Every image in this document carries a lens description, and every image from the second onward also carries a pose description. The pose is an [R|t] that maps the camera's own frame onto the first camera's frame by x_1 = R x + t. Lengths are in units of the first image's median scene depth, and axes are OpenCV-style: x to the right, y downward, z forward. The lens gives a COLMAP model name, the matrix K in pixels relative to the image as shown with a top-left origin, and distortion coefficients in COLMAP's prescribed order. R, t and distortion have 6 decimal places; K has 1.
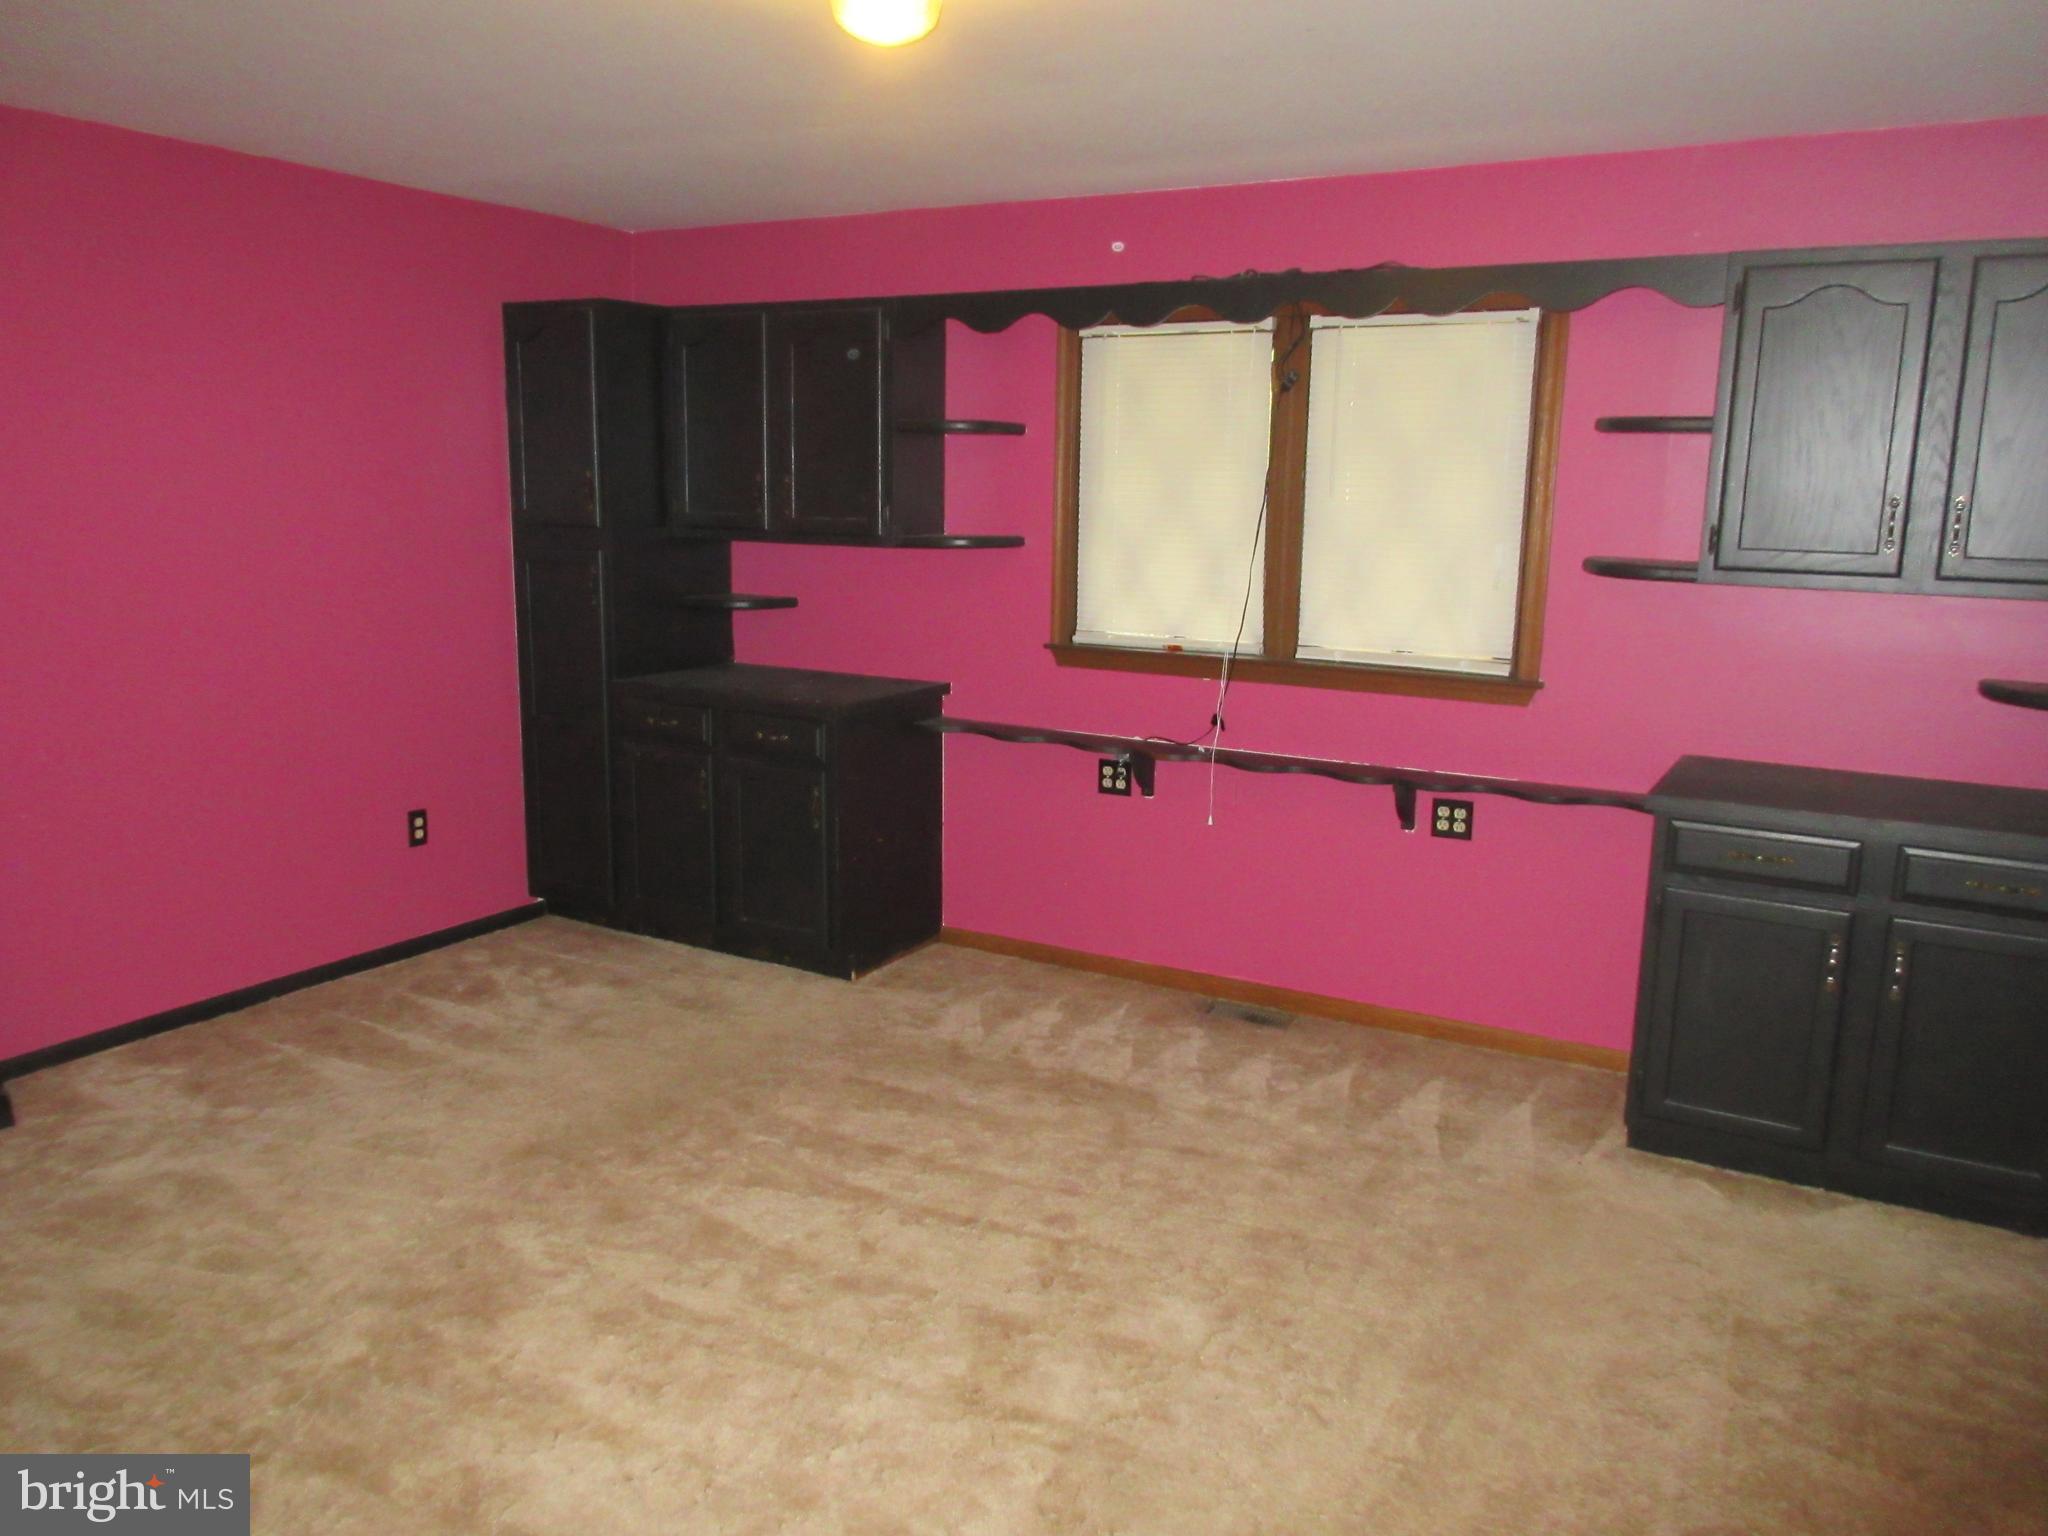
lens RADIAL K [[1530.2, 0, 1024.0], [0, 1530.2, 768.0], [0, 0, 1]] dist [0.005487, -0.000960]
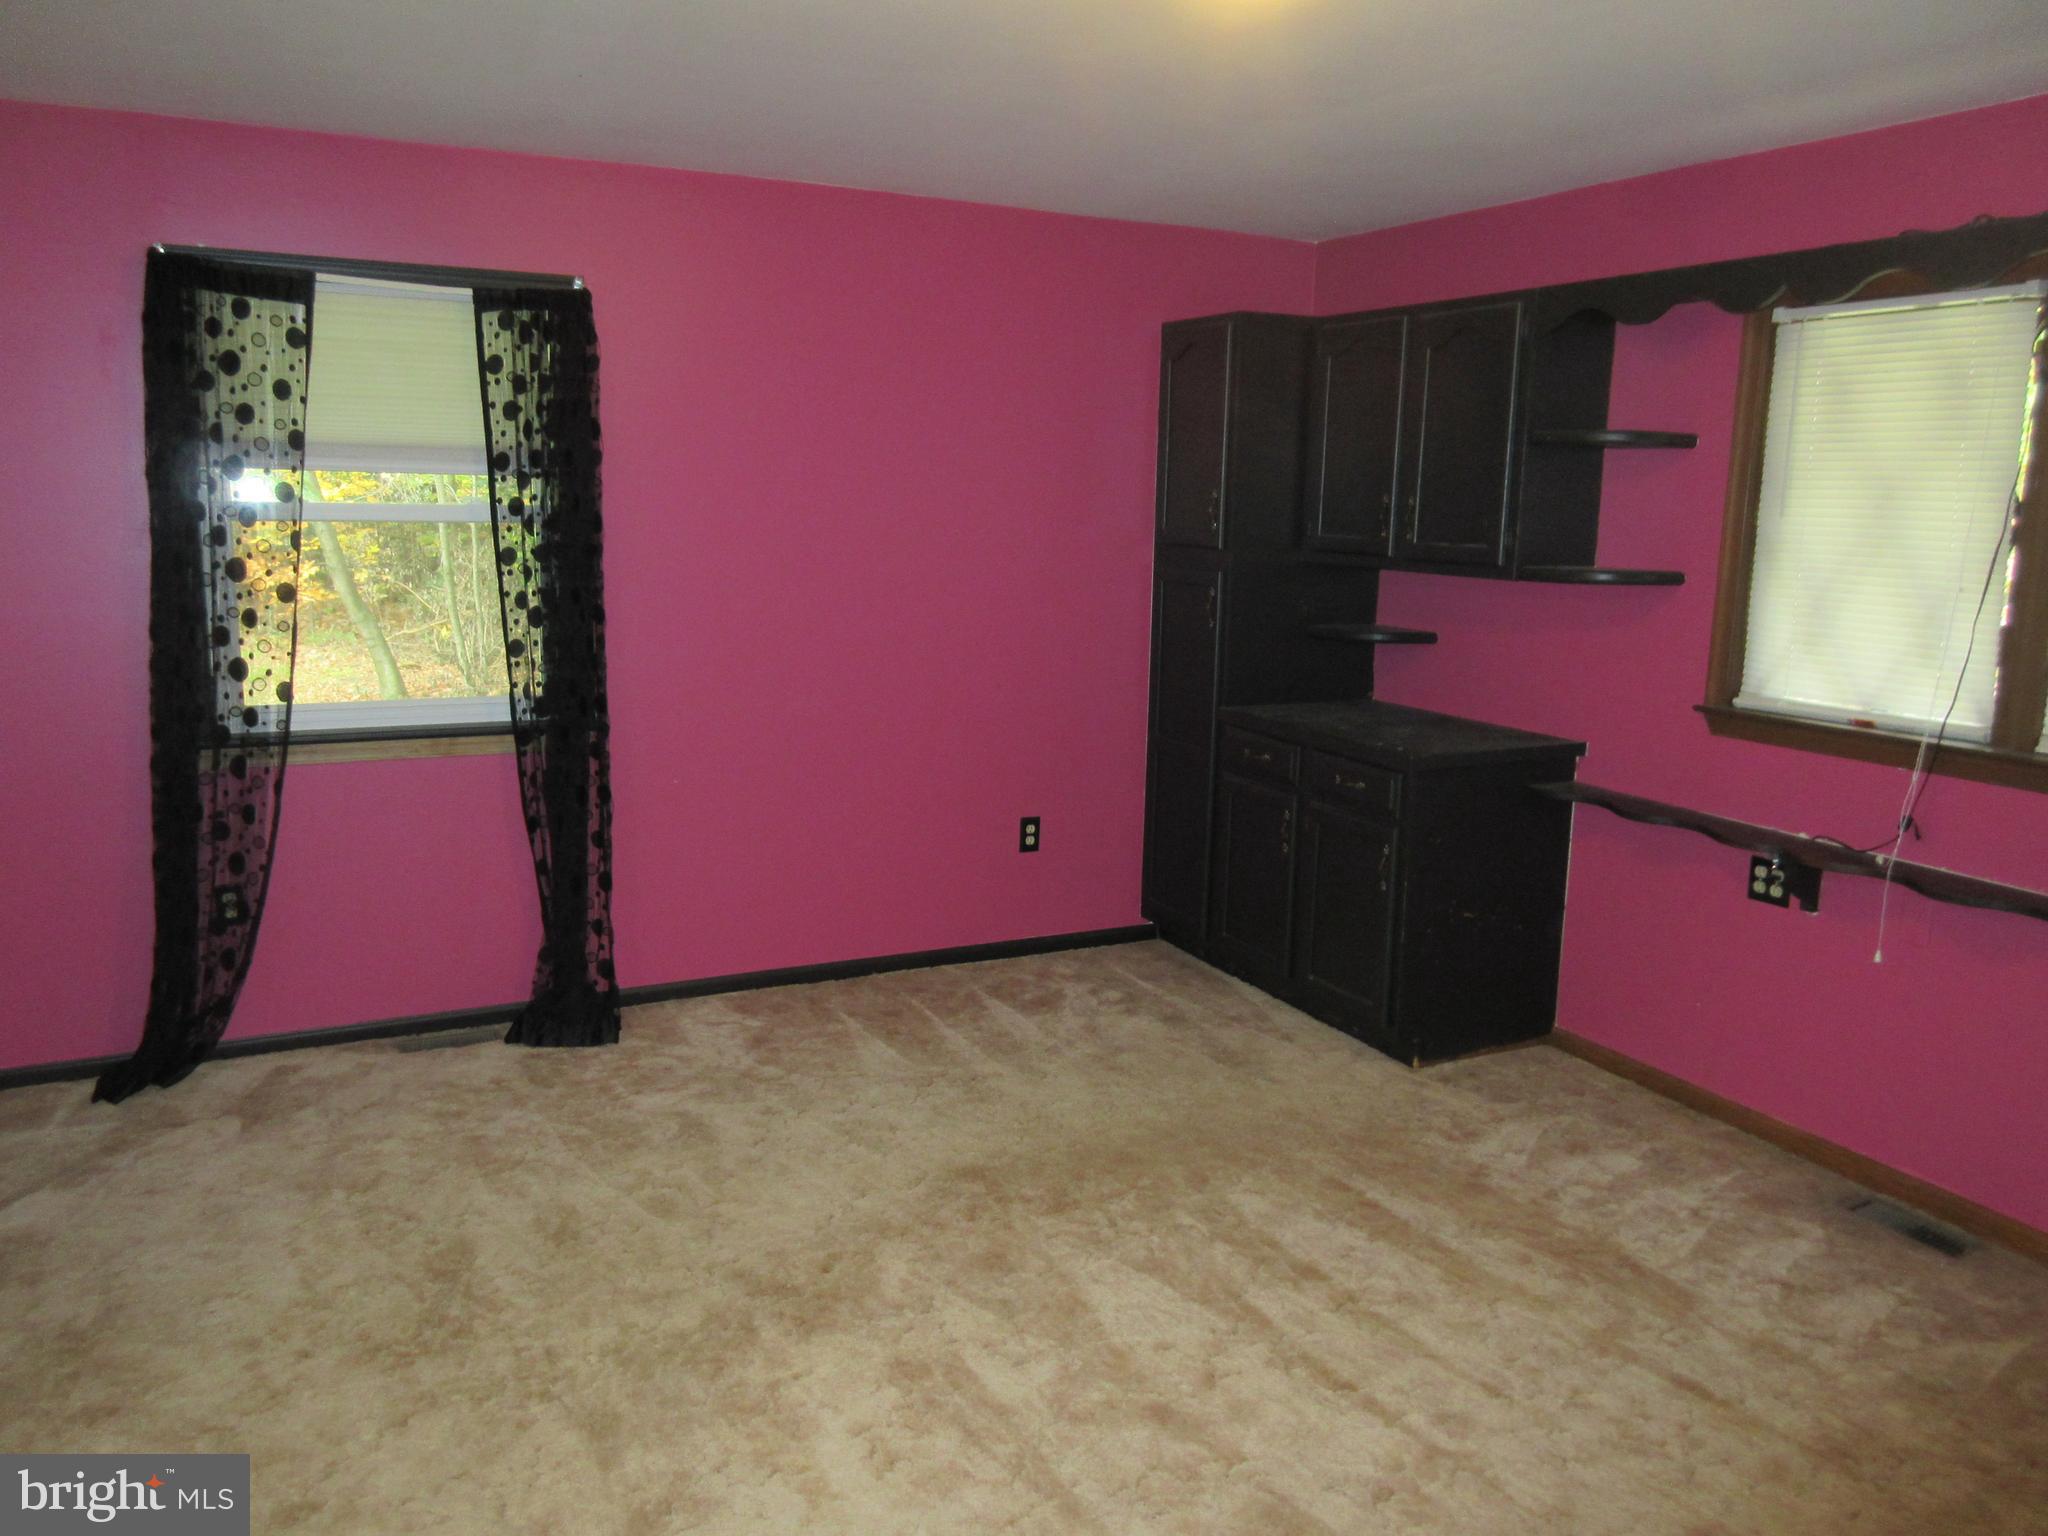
lens RADIAL K [[1530.2, 0, 1024.0], [0, 1530.2, 768.0], [0, 0, 1]] dist [0.005487, -0.000960]
pose [[0.835859, 0.101405, -0.539497, 0.172187], [-0.112368, 0.993586, 0.012661, -0.020403], [0.537321, 0.050039, 0.841892, 0.142807]]
